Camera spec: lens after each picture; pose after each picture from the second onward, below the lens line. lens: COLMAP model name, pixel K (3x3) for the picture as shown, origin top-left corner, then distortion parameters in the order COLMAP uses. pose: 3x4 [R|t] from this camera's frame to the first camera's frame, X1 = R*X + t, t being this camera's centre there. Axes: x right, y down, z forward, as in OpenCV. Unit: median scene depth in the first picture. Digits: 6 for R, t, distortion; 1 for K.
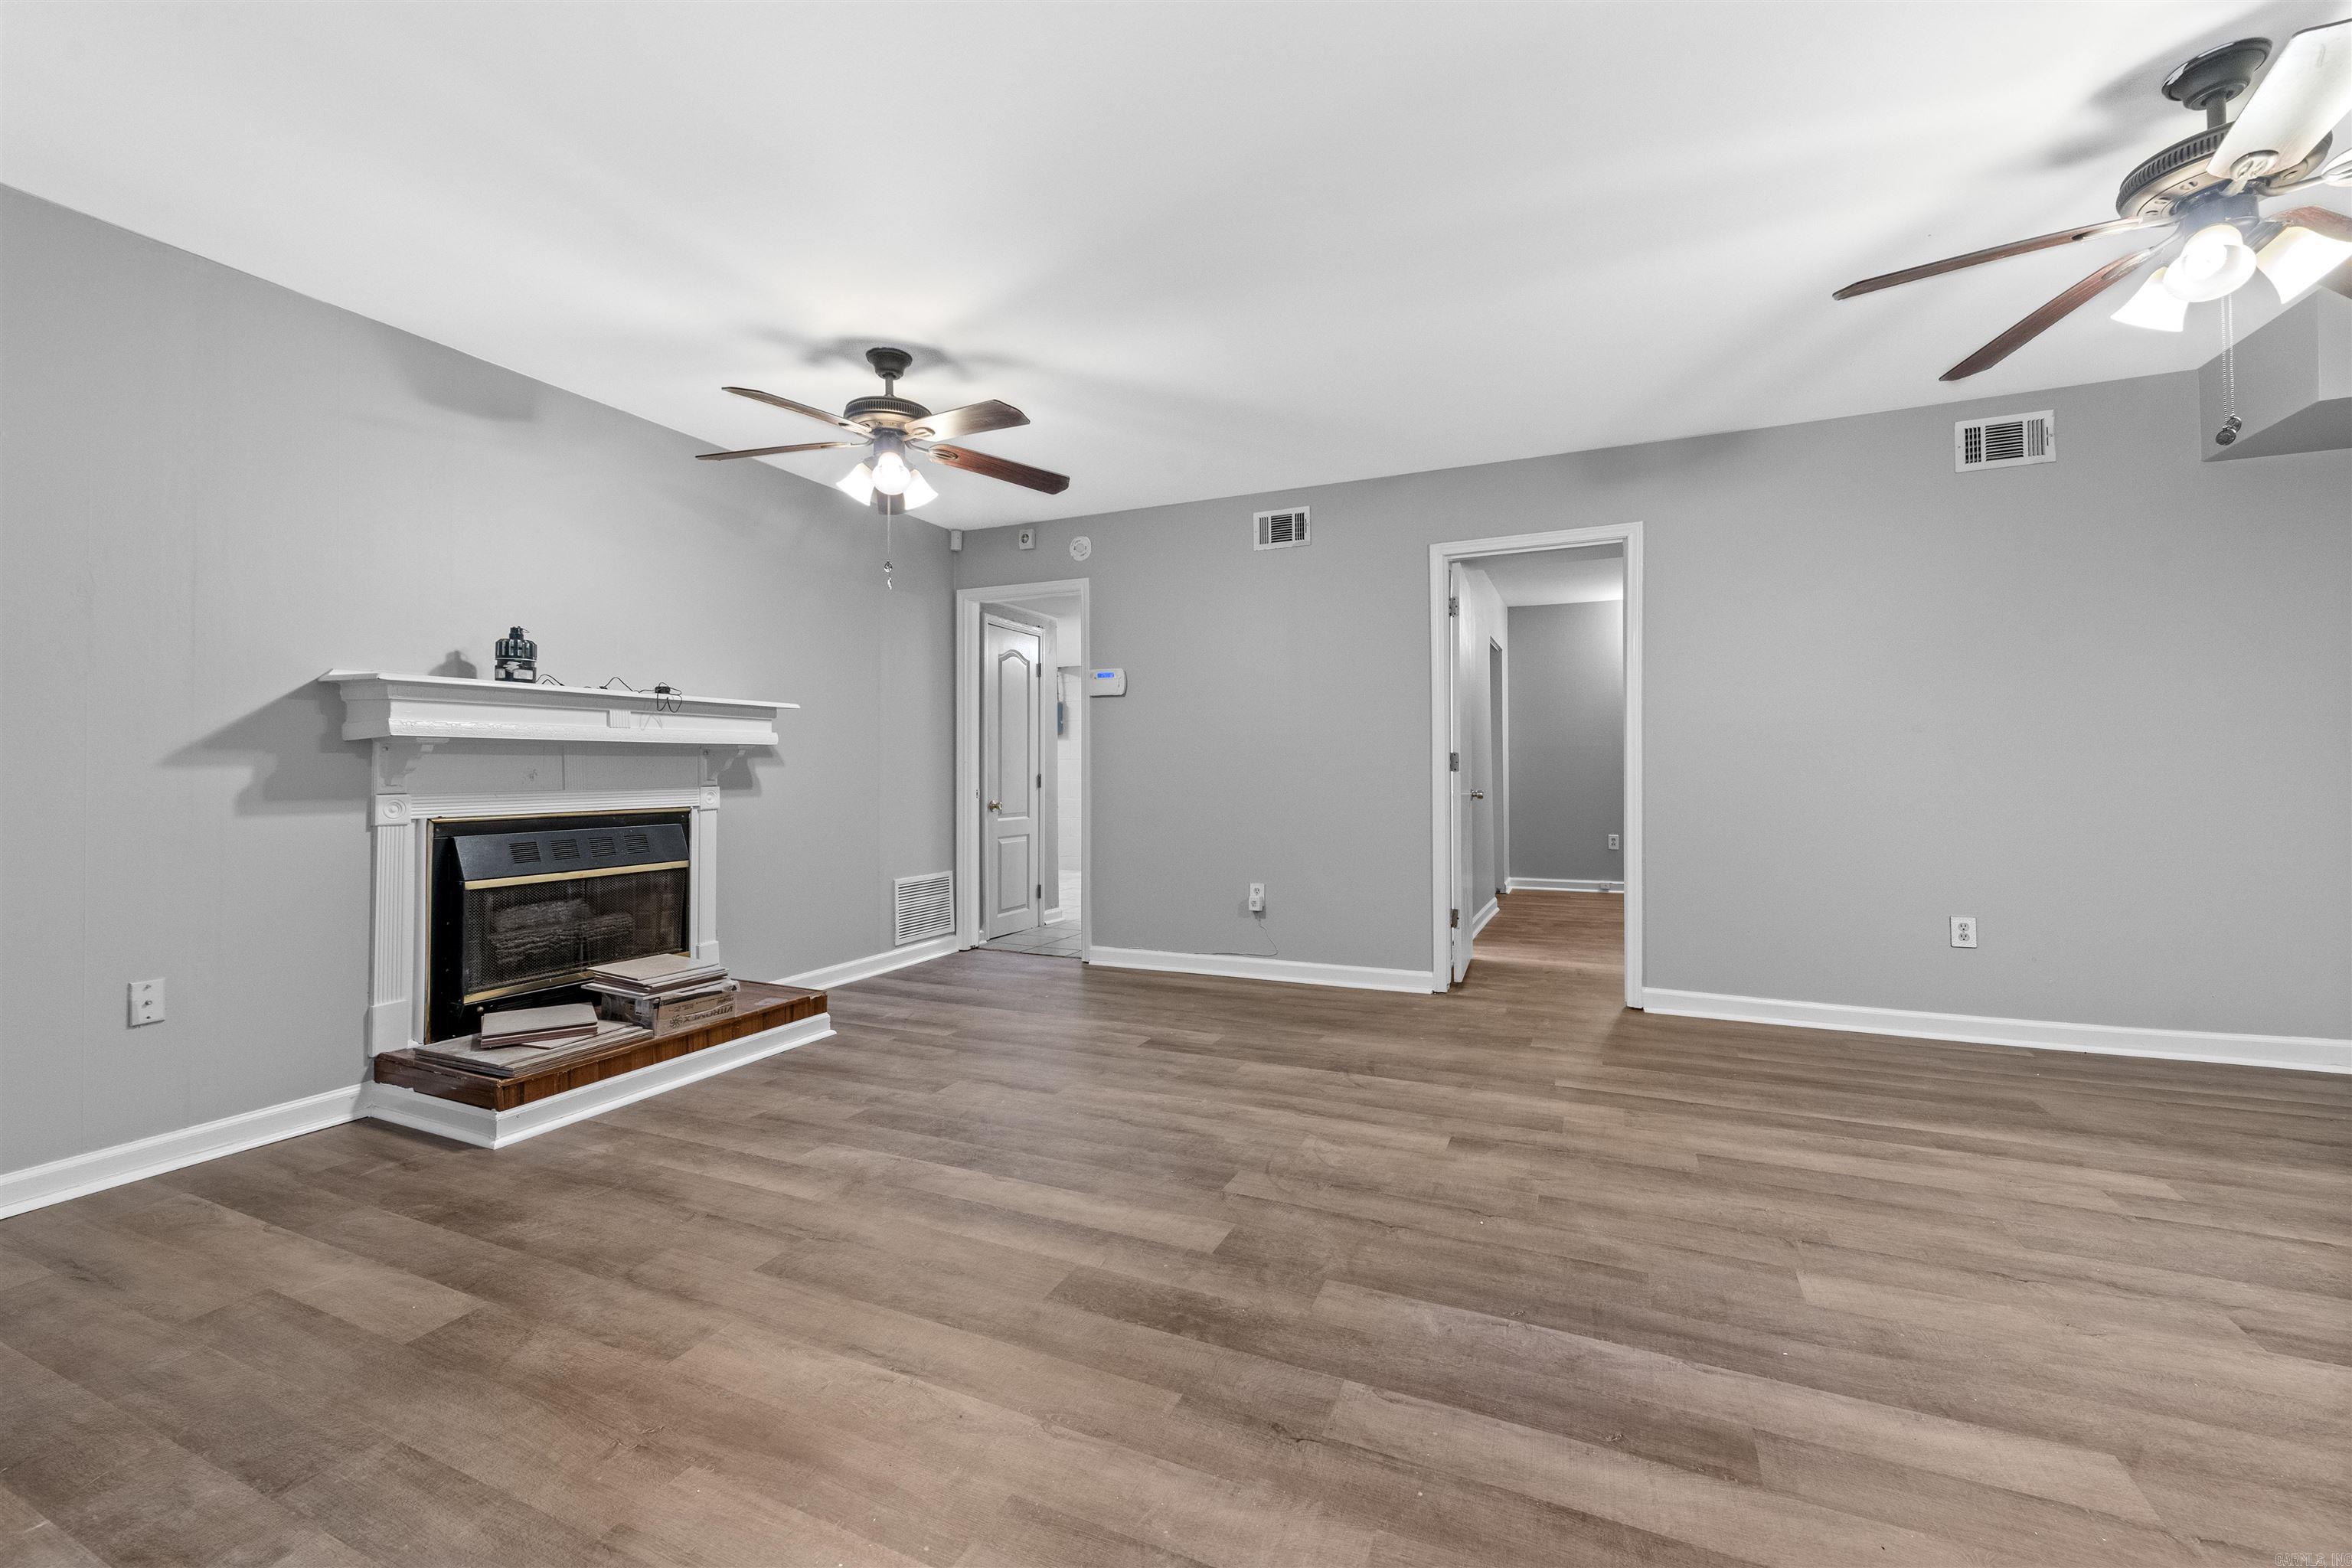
lens RADIAL K [[965.7, 0, 1167.8], [0, 965.7, 772.6], [0, 0, 1]] dist [0.017071, -0.007716]
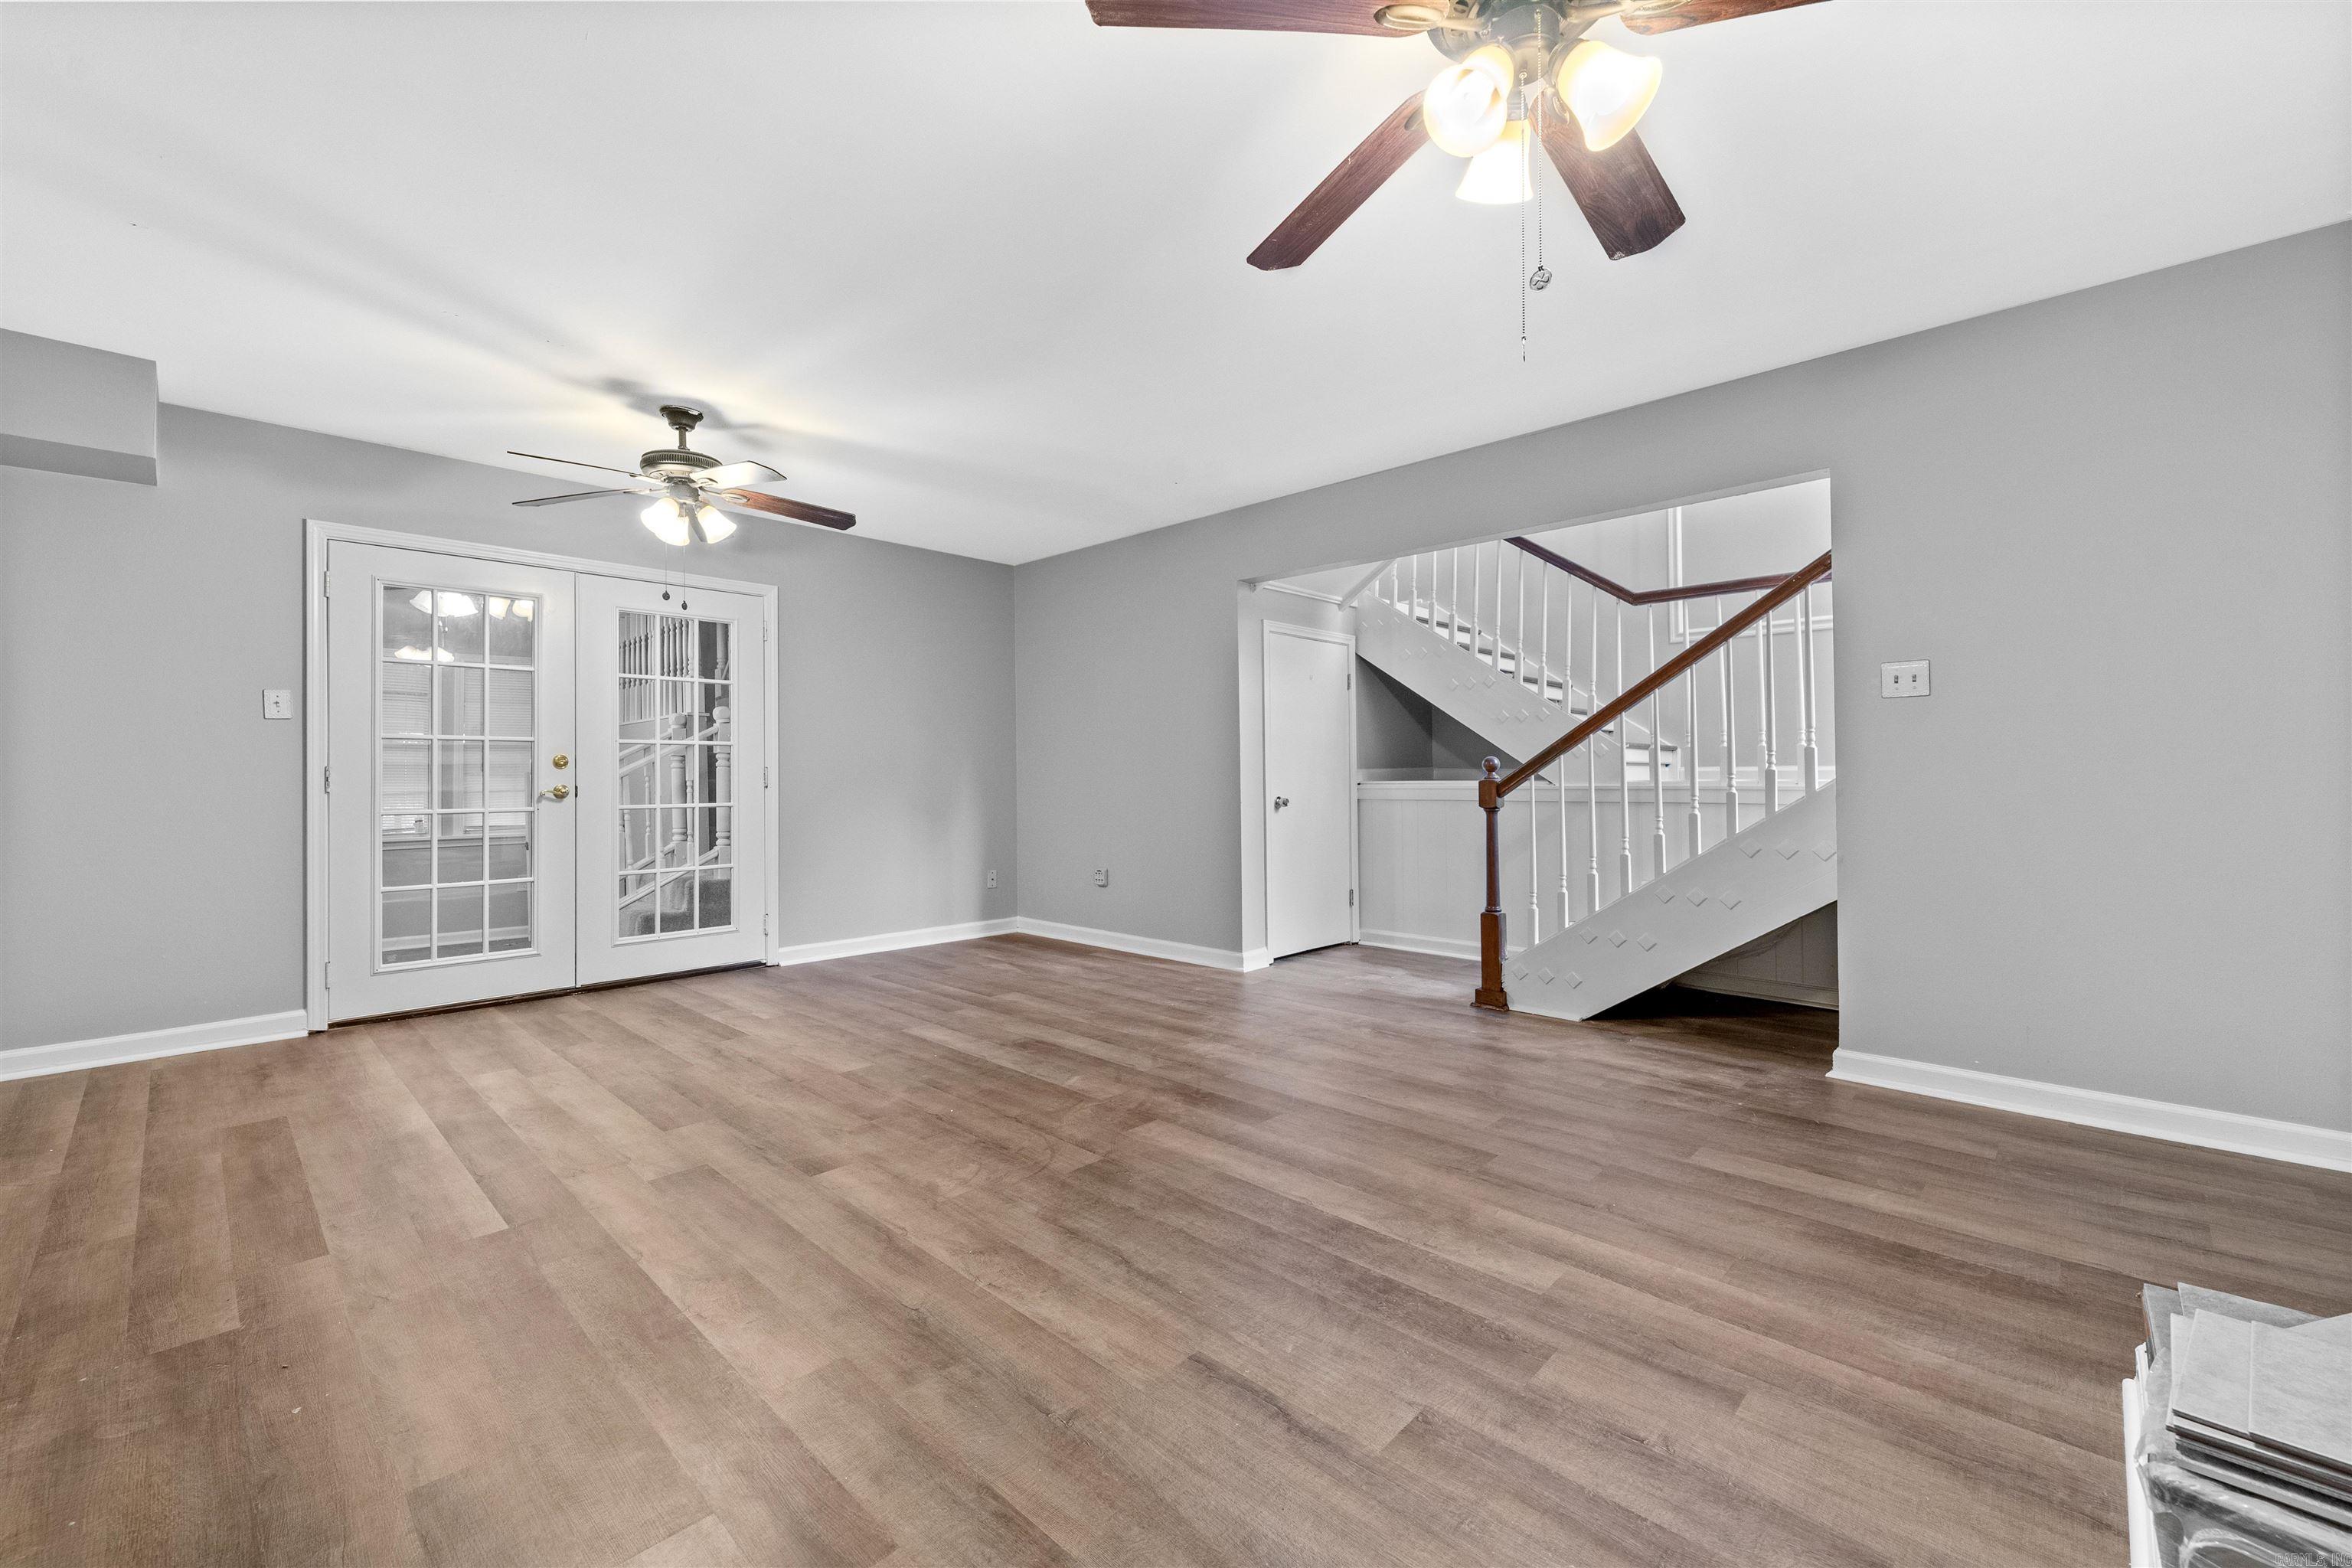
lens RADIAL K [[965.7, 0, 1167.8], [0, 965.7, 772.6], [0, 0, 1]] dist [0.017071, -0.007716]
pose [[-0.942090, 0.009493, 0.335225, -0.387172], [0.009748, 0.999952, -0.000924, 0.000054], [-0.335218, 0.002397, -0.942137, 2.033098]]
